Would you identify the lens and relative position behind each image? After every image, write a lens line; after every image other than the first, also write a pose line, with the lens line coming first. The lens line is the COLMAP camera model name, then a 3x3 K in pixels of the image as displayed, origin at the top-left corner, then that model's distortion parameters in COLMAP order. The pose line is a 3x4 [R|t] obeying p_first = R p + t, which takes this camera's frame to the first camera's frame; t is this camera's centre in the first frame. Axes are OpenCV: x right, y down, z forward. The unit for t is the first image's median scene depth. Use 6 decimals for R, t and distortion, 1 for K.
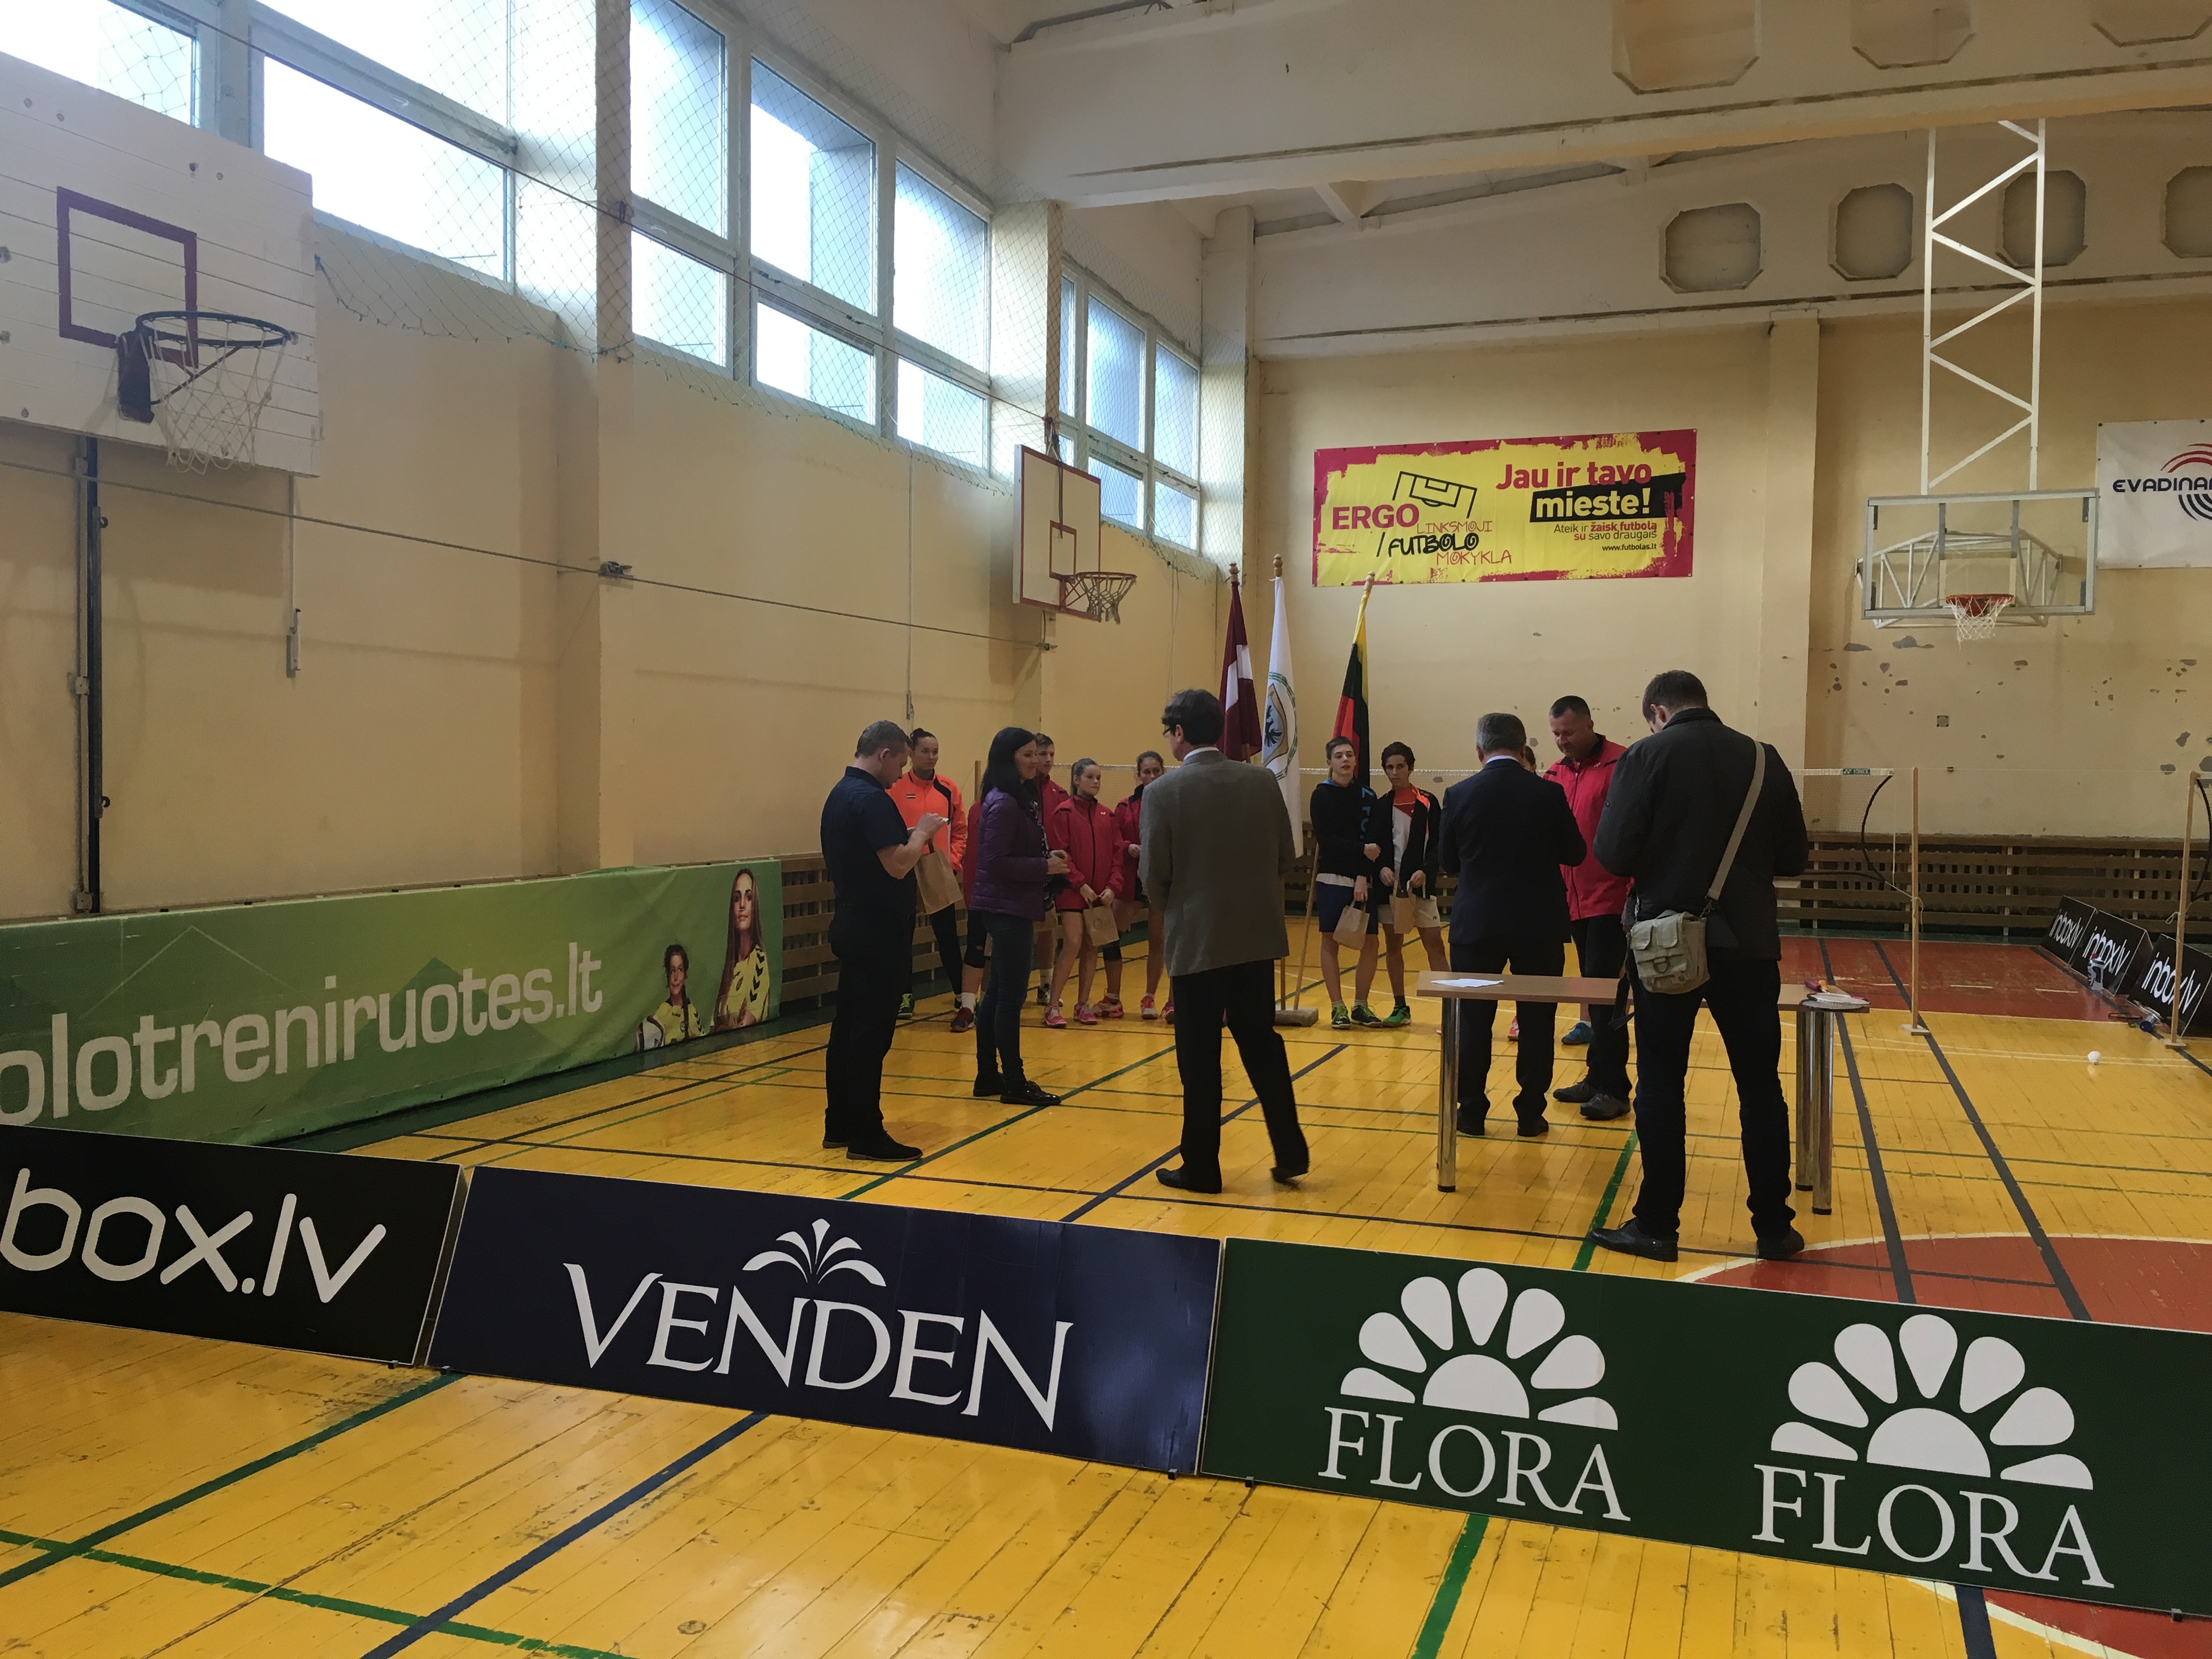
lens RADIAL K [[1888.2, 0, 1107.7], [0, 1888.2, 824.6], [0, 0, 1]] dist [0.075251, -0.118541]
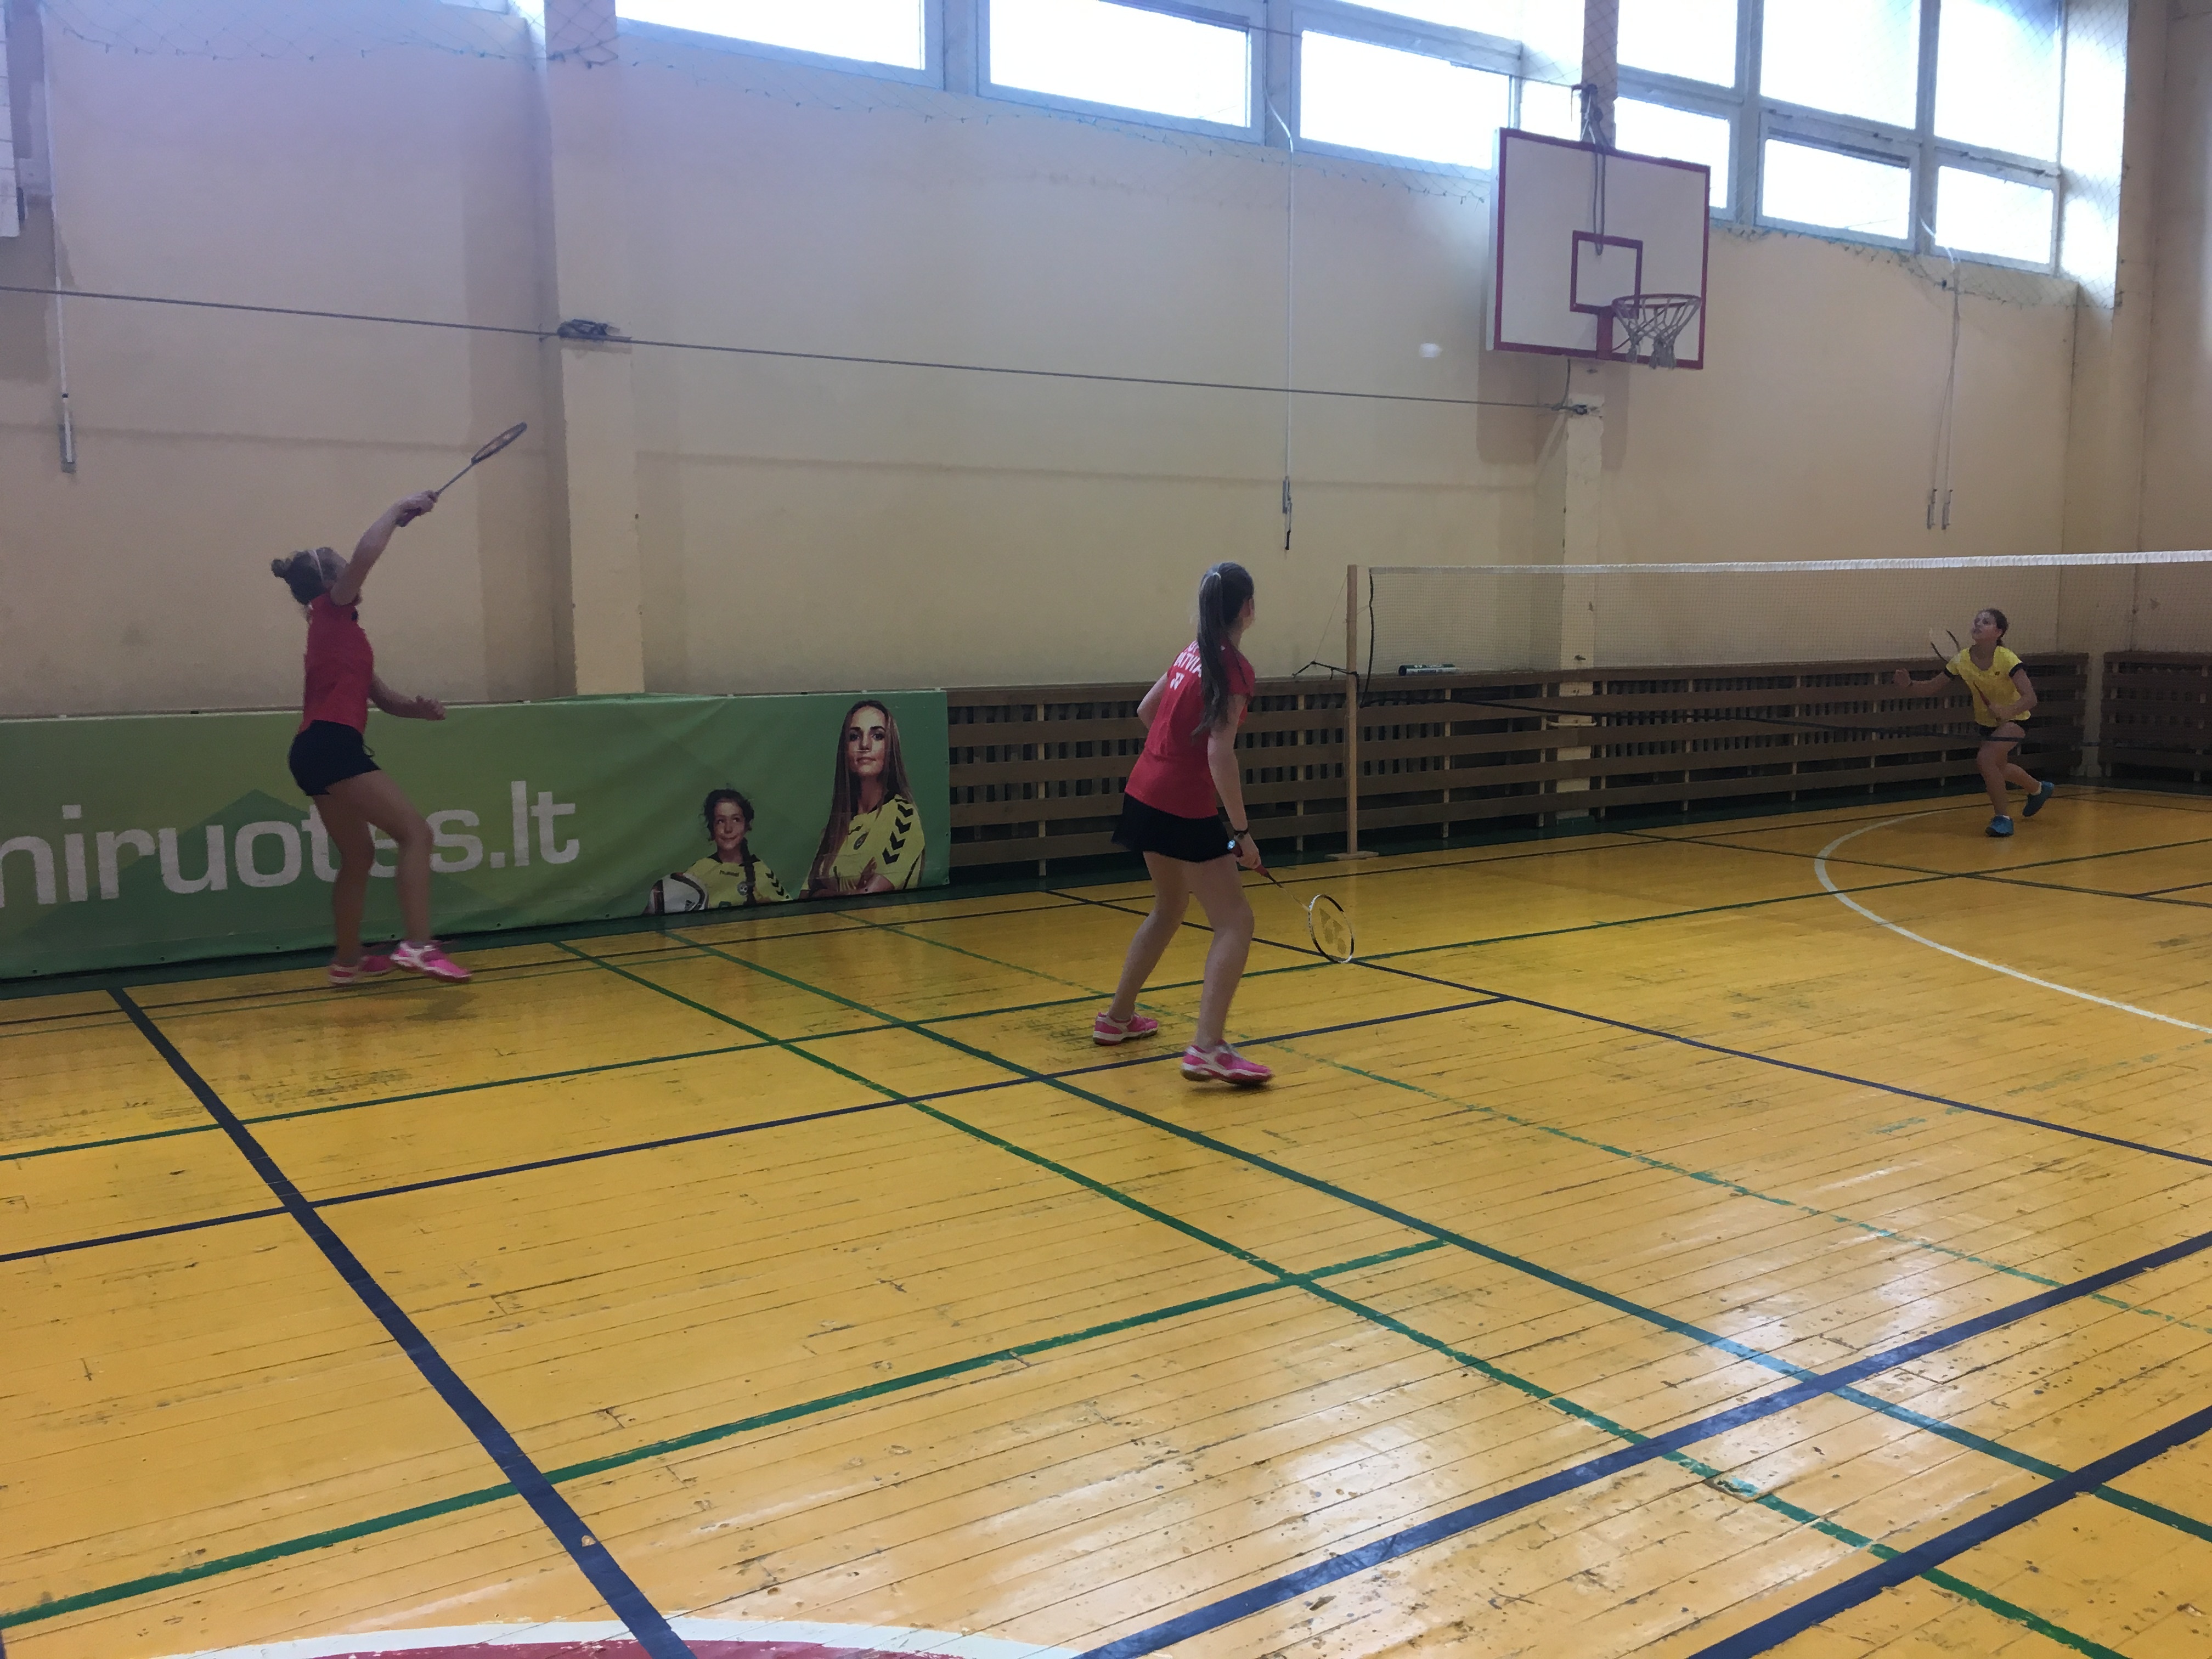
lens RADIAL K [[1888.2, 0, 1106.0], [0, 1888.2, 828.6], [0, 0, 1]] dist [0.075251, -0.118541]
pose [[0.808204, 0.058556, -0.585984, 0.262963], [-0.006914, 0.995919, 0.089984, 0.003069], [0.588862, -0.068674, 0.805311, 0.286439]]
